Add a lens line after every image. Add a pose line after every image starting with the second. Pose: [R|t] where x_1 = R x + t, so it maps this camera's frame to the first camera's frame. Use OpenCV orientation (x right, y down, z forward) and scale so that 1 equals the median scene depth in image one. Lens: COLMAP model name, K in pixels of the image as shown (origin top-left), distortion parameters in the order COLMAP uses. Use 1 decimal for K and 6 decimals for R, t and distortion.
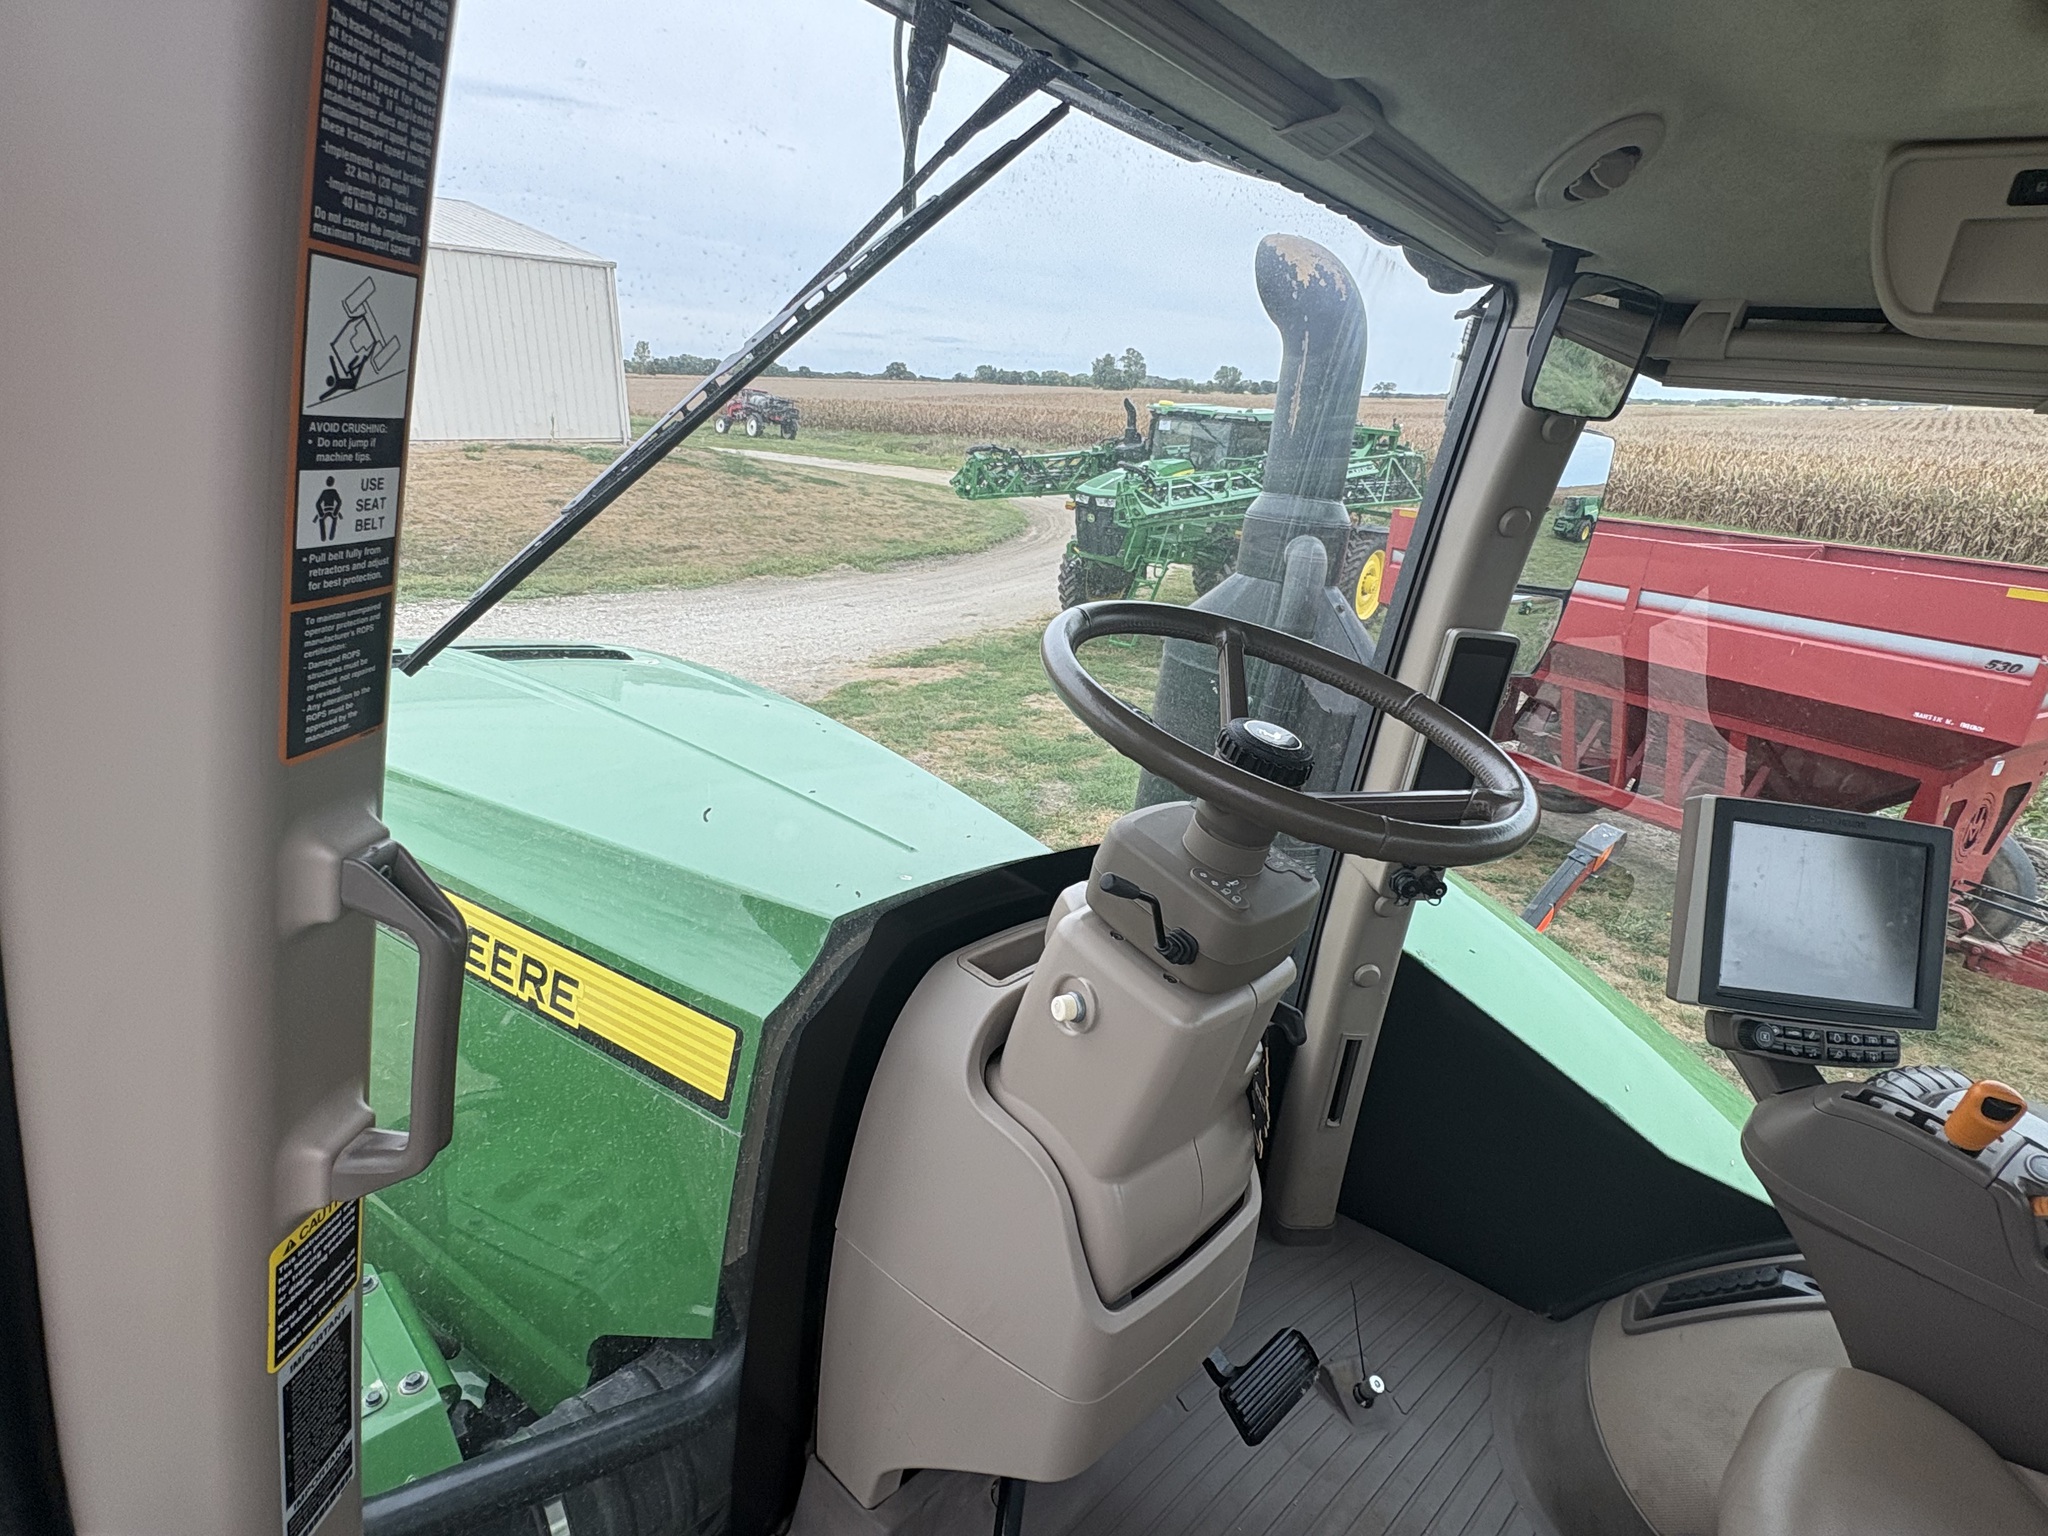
lens RADIAL K [[1024.8, 0, 1024.0], [0, 1024.8, 768.0], [0, 0, 1]] dist [0.005125, -0.001026]
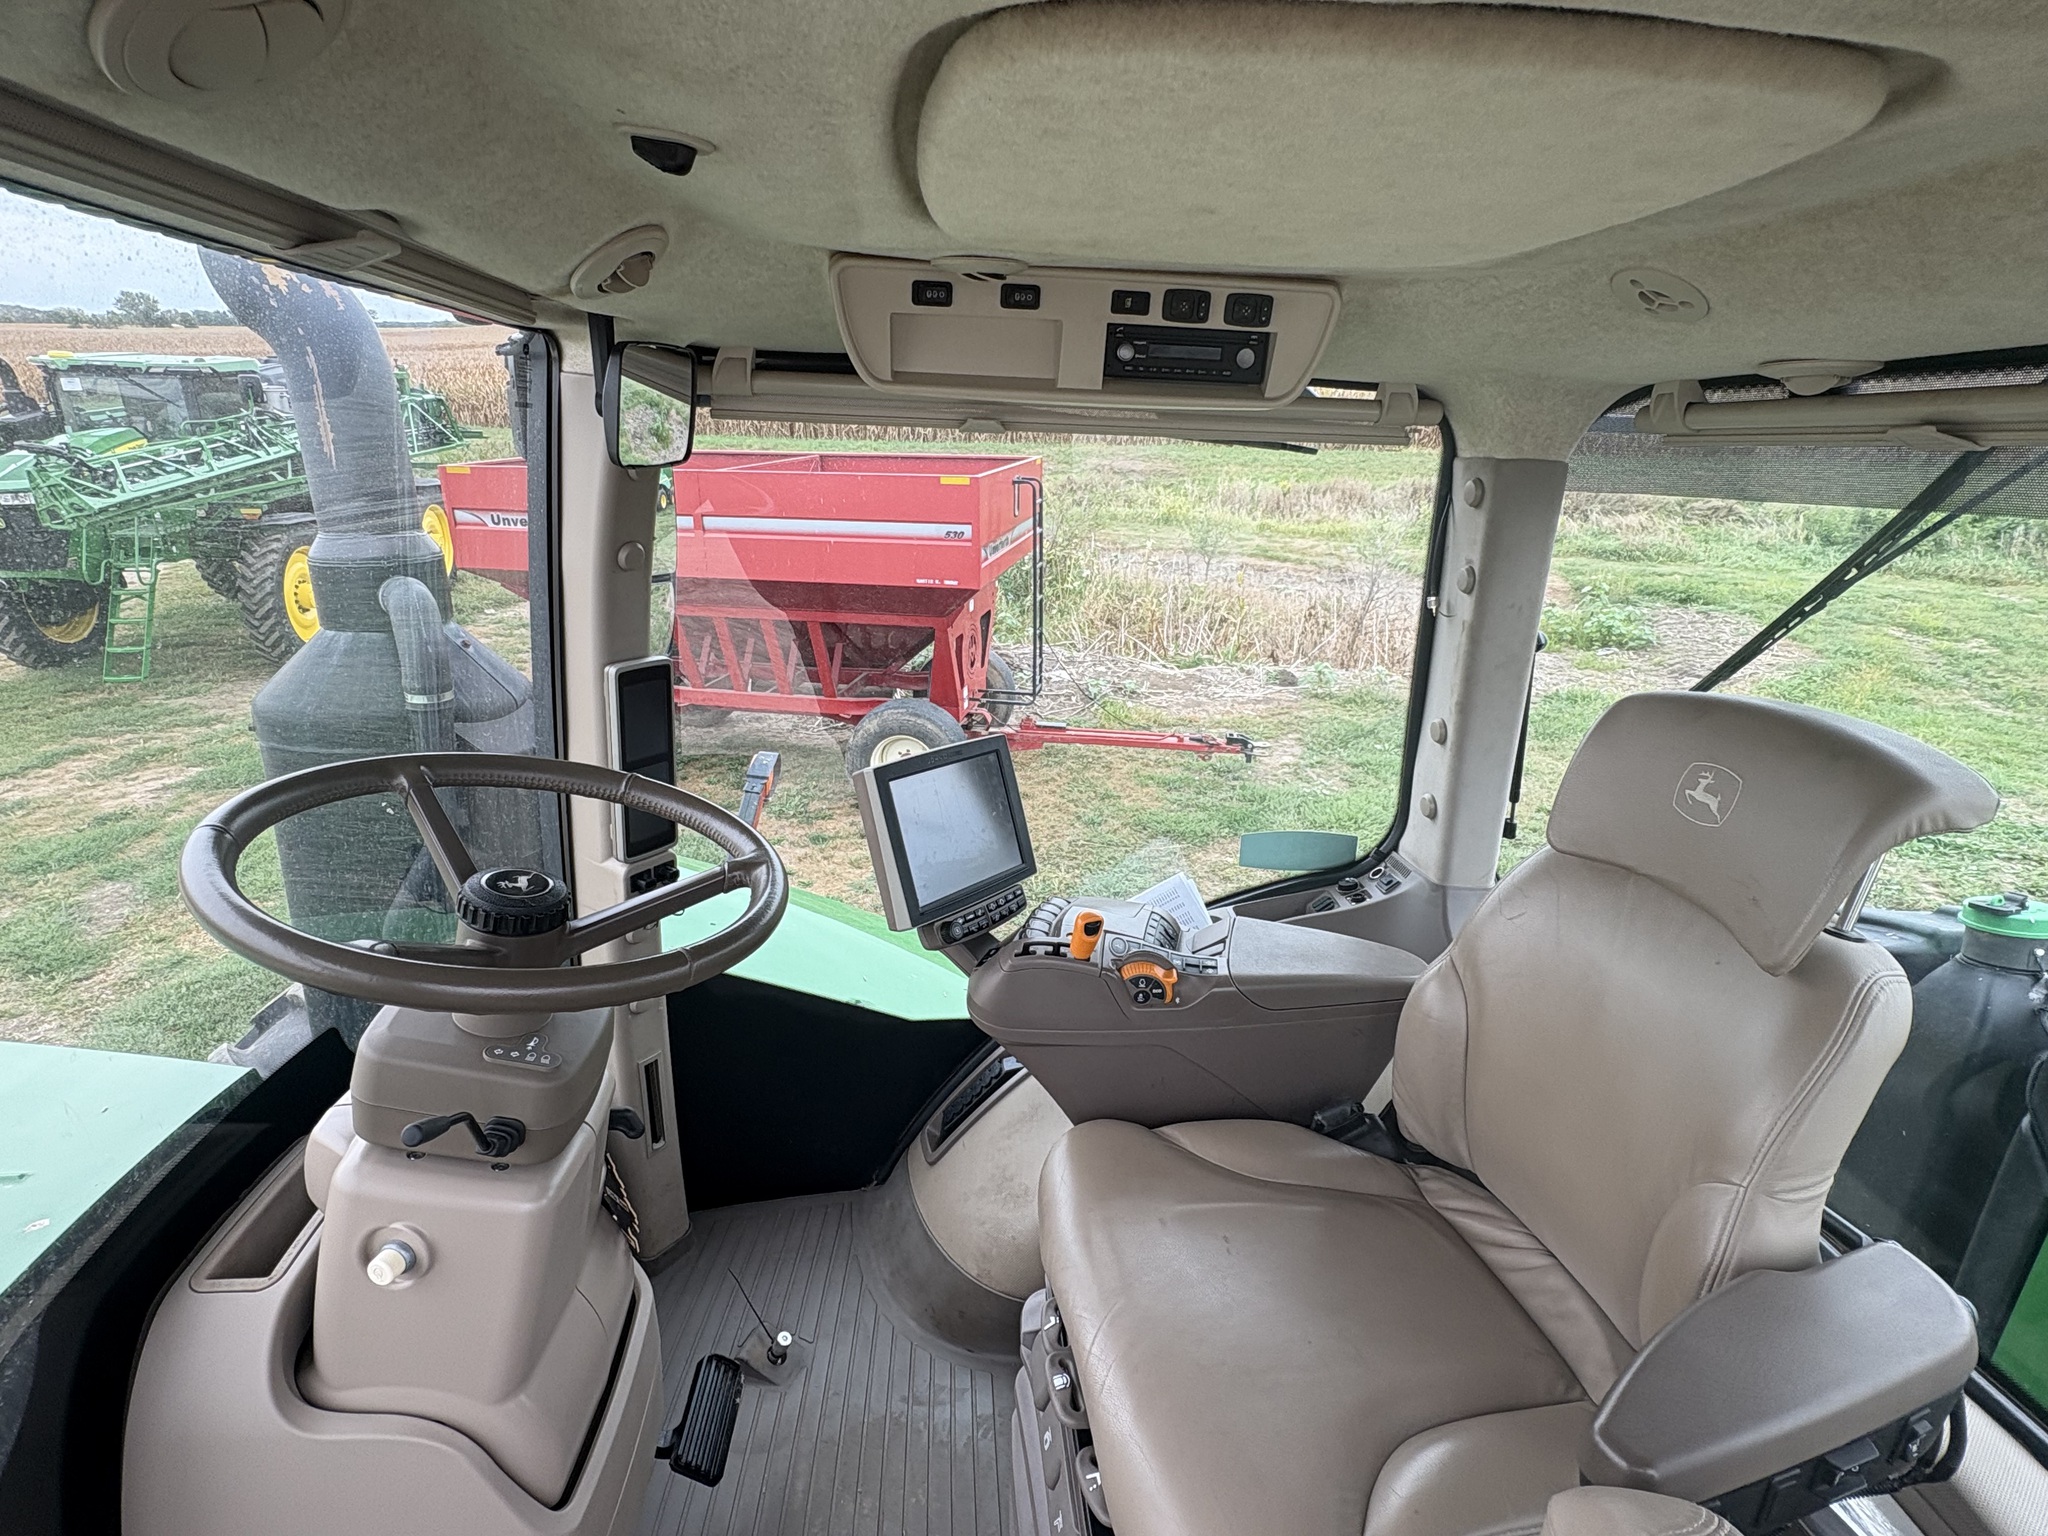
lens RADIAL K [[1016.9, 0, 1022.6], [0, 1016.9, 772.3], [0, 0, 1]] dist [-0.001164, 0.000407]
pose [[0.658062, -0.324251, 0.679570, -0.038637], [0.277314, 0.943456, 0.181625, -0.116375], [-0.700036, 0.068934, 0.710772, -0.003820]]
